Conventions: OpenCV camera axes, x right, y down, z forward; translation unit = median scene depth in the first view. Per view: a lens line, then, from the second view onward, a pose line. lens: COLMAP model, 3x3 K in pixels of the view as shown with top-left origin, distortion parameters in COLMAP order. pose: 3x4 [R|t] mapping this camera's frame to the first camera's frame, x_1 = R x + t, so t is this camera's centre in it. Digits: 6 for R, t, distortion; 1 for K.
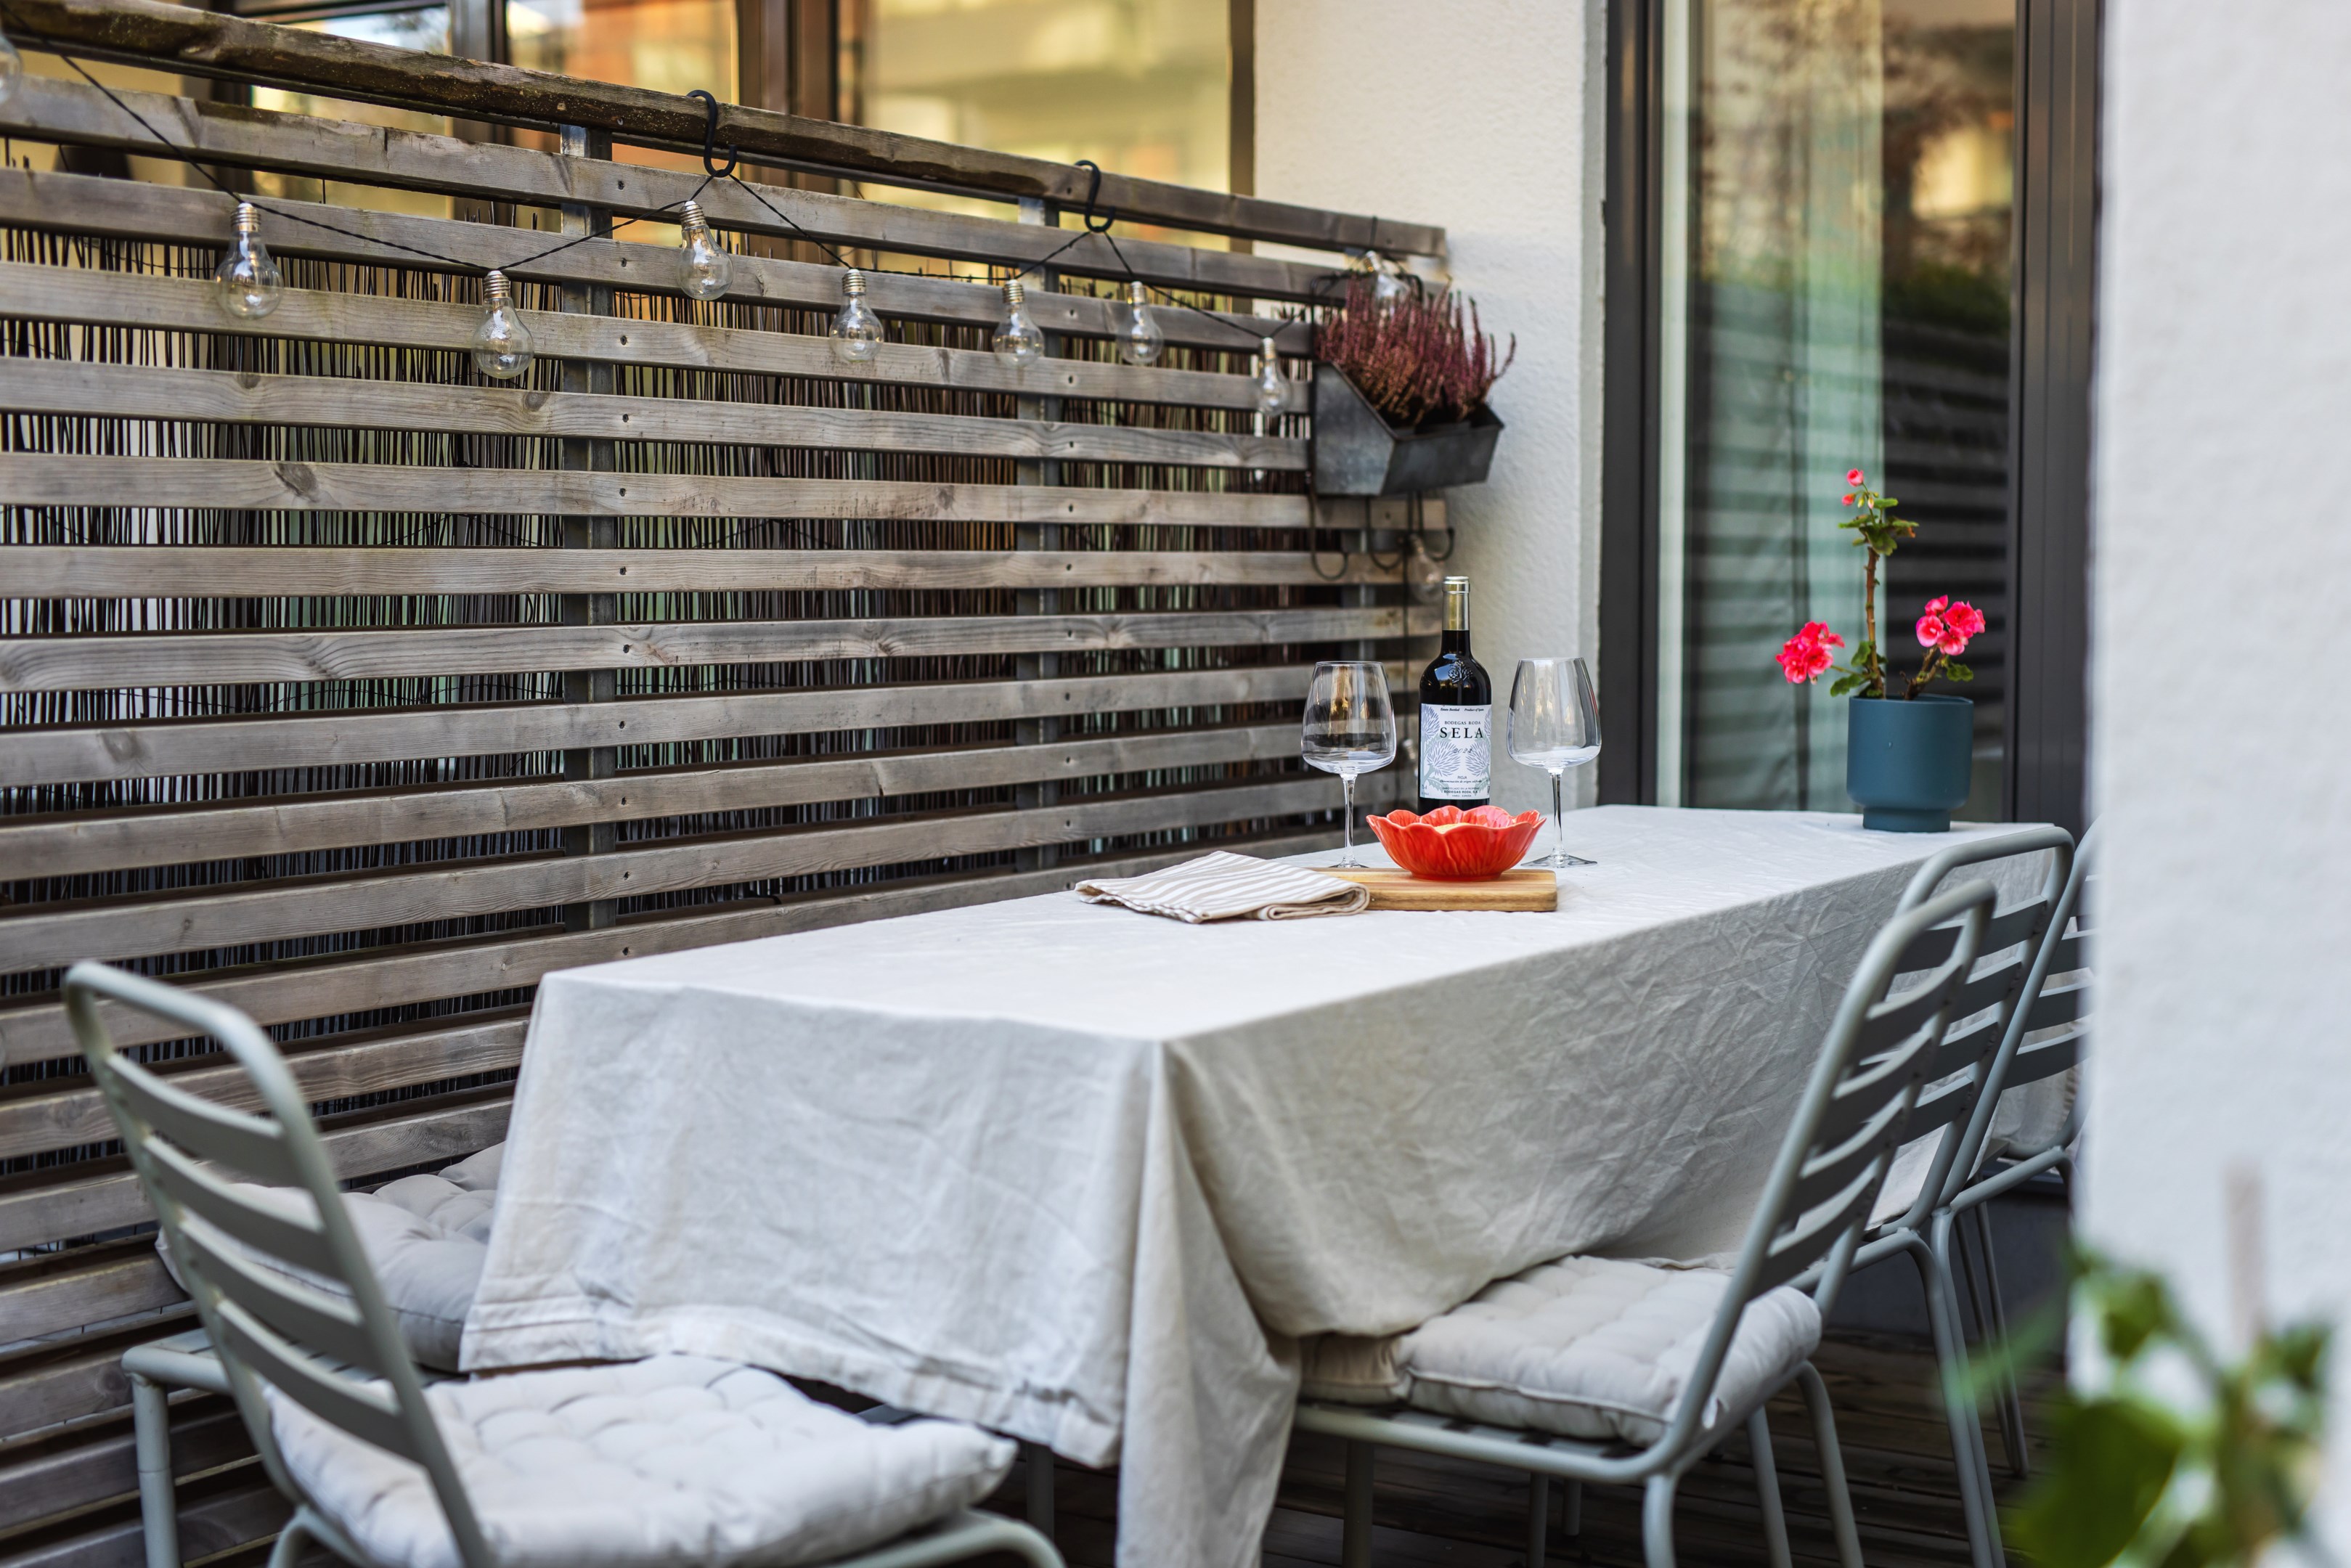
lens RADIAL K [[3343.6, 0, 1175.5], [0, 3343.6, 784.0], [0, 0, 1]] dist [0.086146, -0.041585]
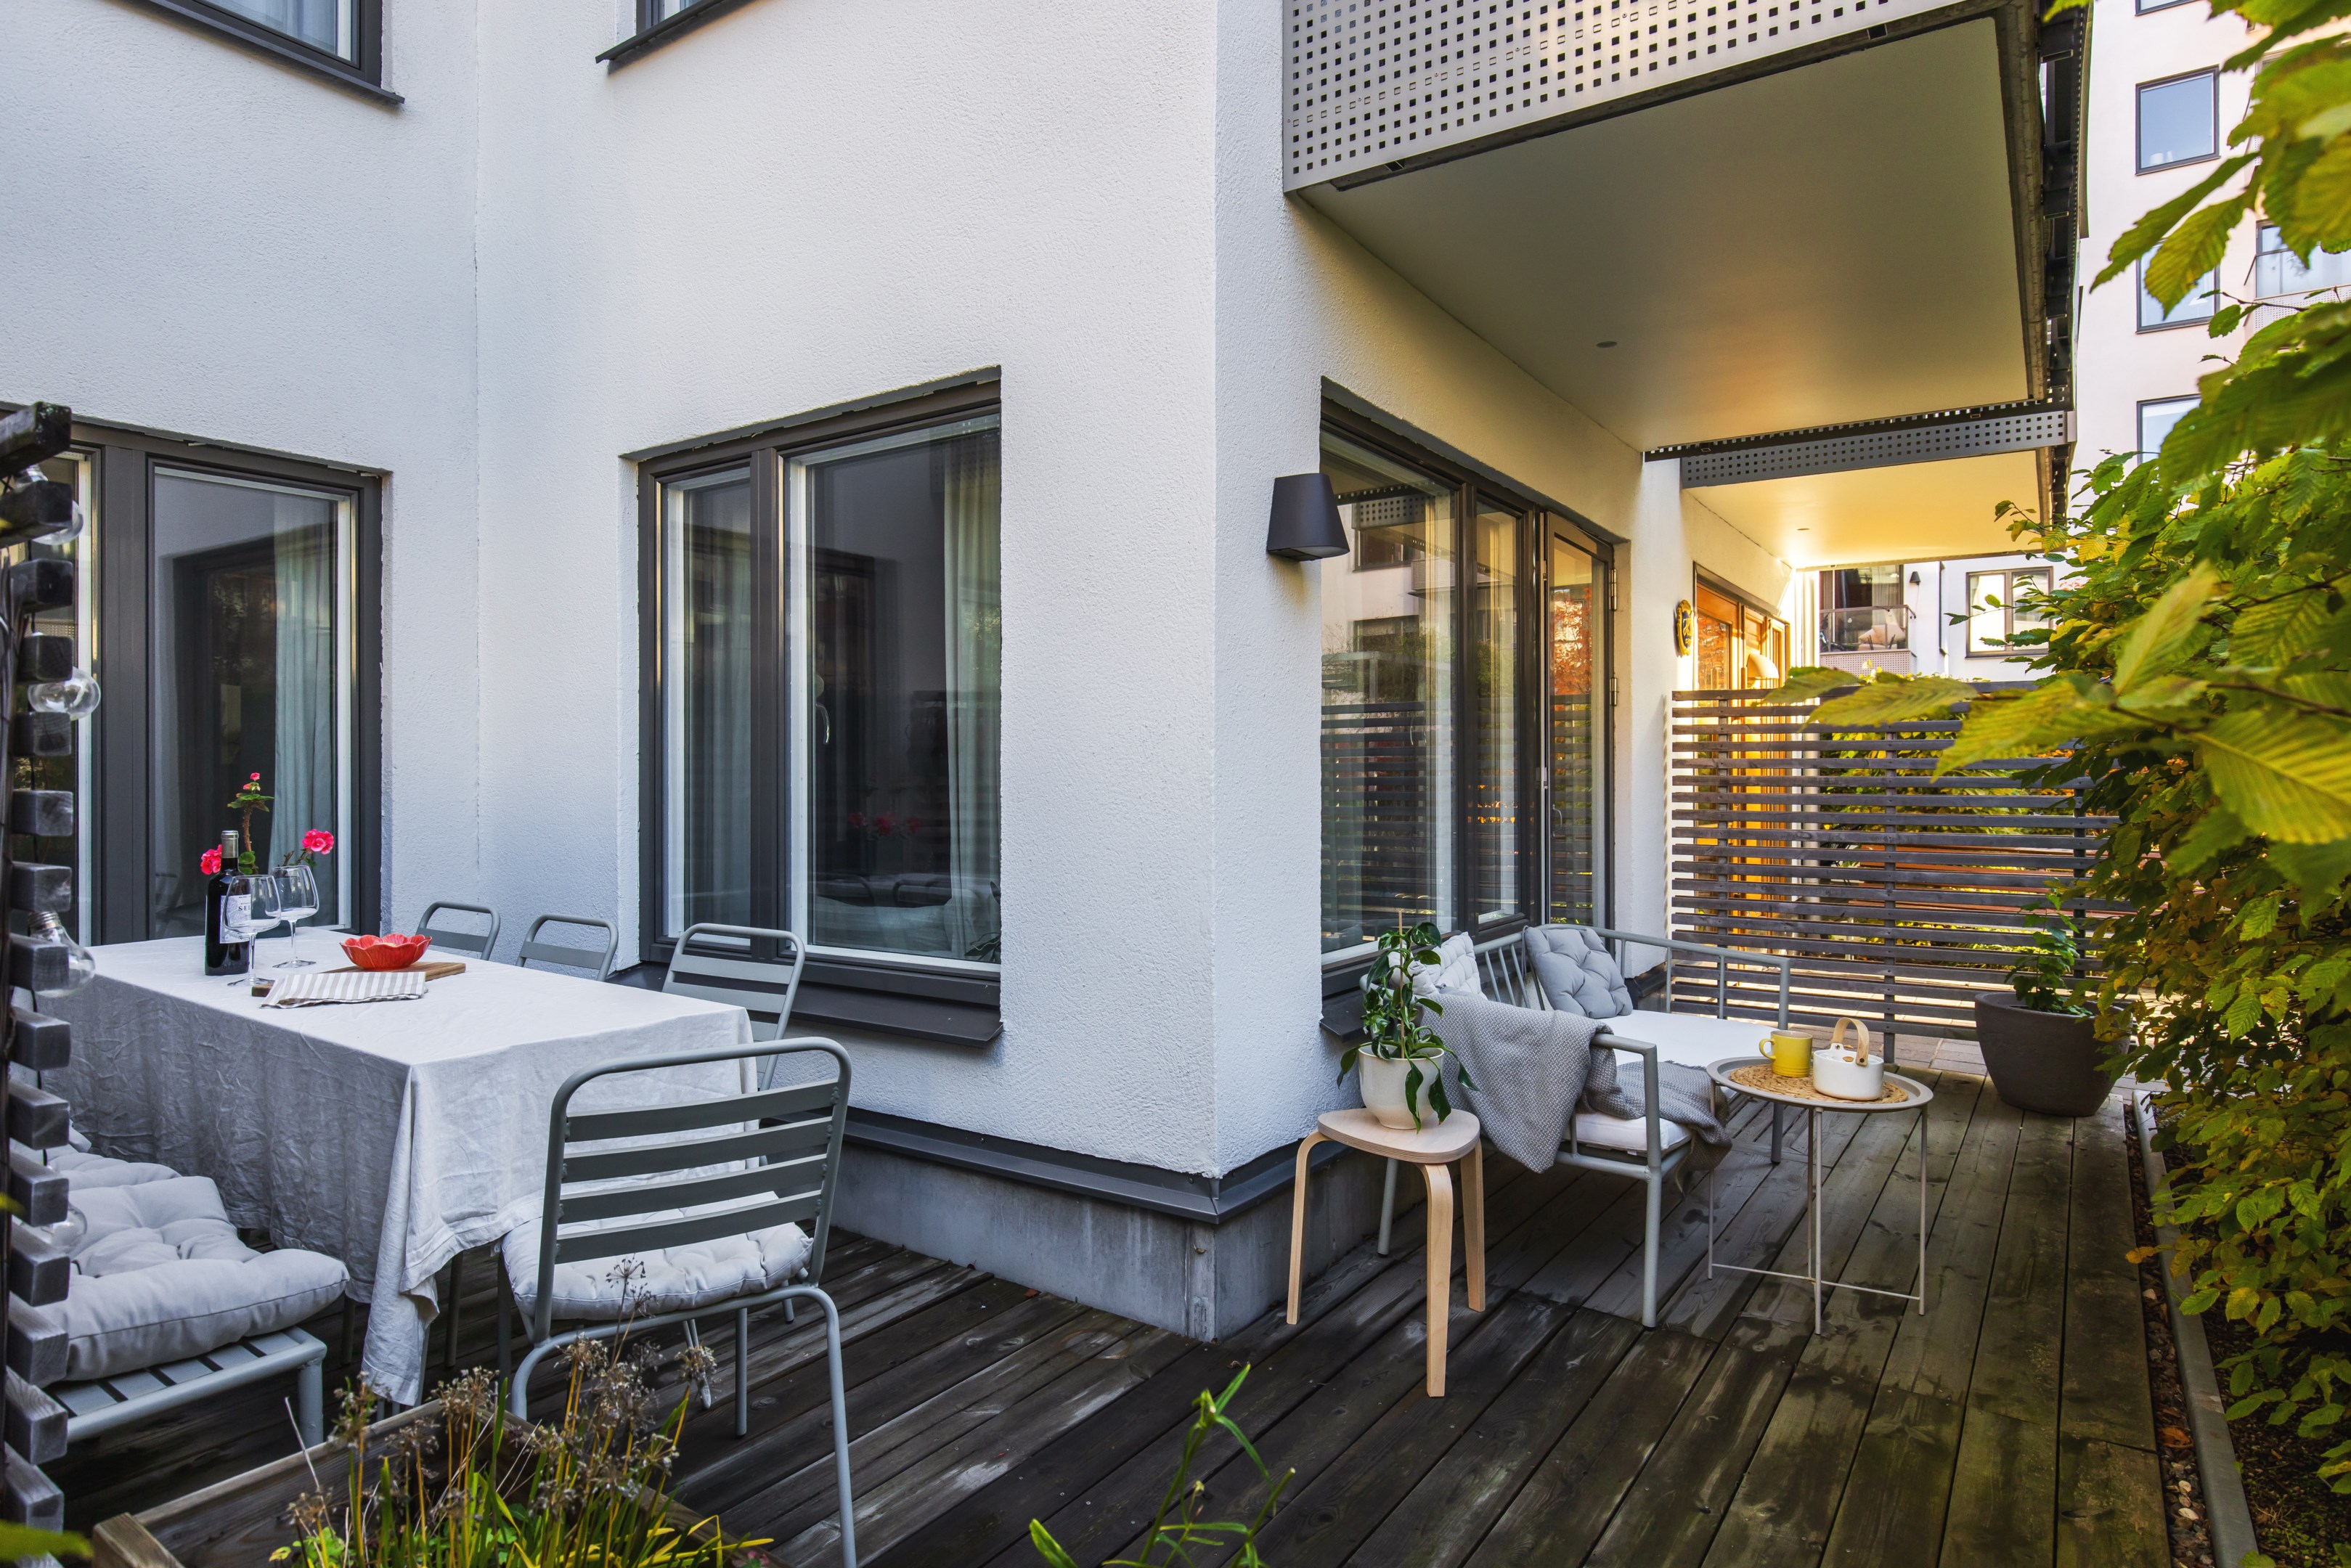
lens RADIAL K [[1316.3, 0, 1167.0], [0, 1316.3, 764.7], [0, 0, 1]] dist [0.004304, -0.000017]
pose [[0.041635, -0.001644, 0.999132, -0.930940], [0.072389, 0.997376, -0.001376, -0.079936], [-0.996507, 0.072383, 0.041645, 0.559566]]
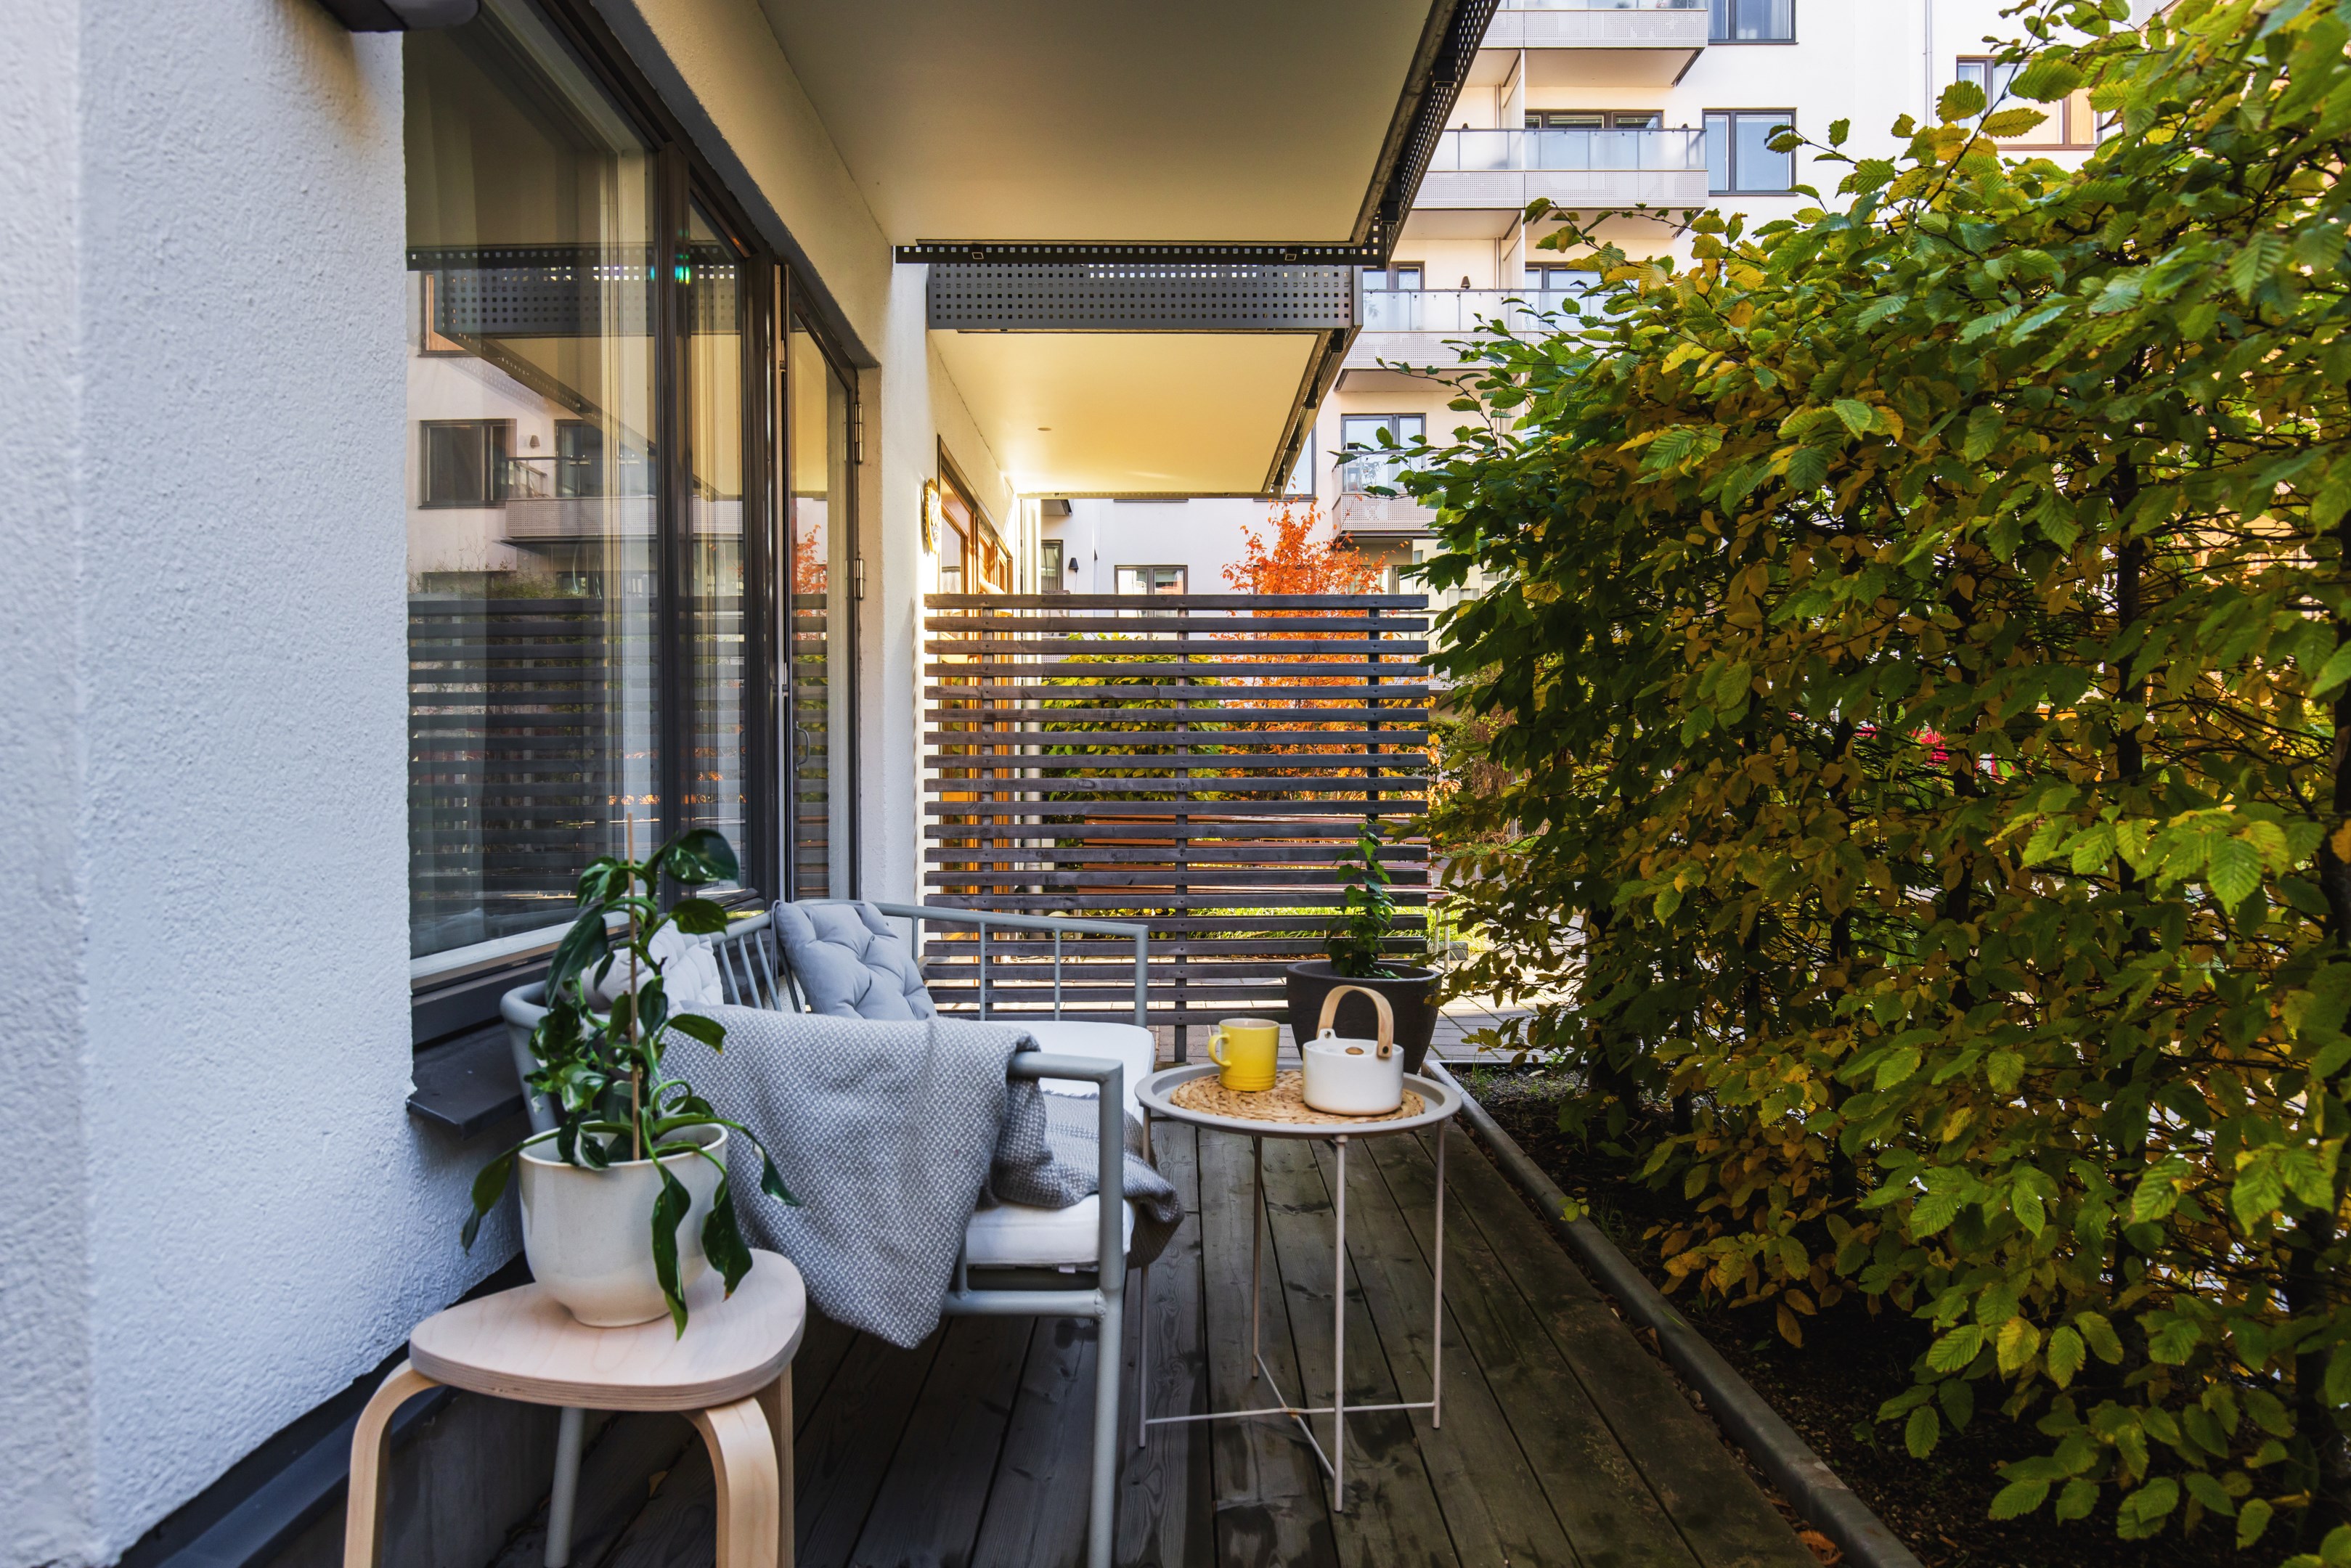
lens RADIAL K [[1481.5, 0, 1170.5], [0, 1481.5, 789.9], [0, 0, 1]] dist [0.003172, 0.000713]
pose [[-0.535671, -0.008438, 0.844384, -0.391349], [0.062613, 0.996801, 0.049682, 0.027944], [-0.842102, 0.079482, -0.533429, 0.538469]]
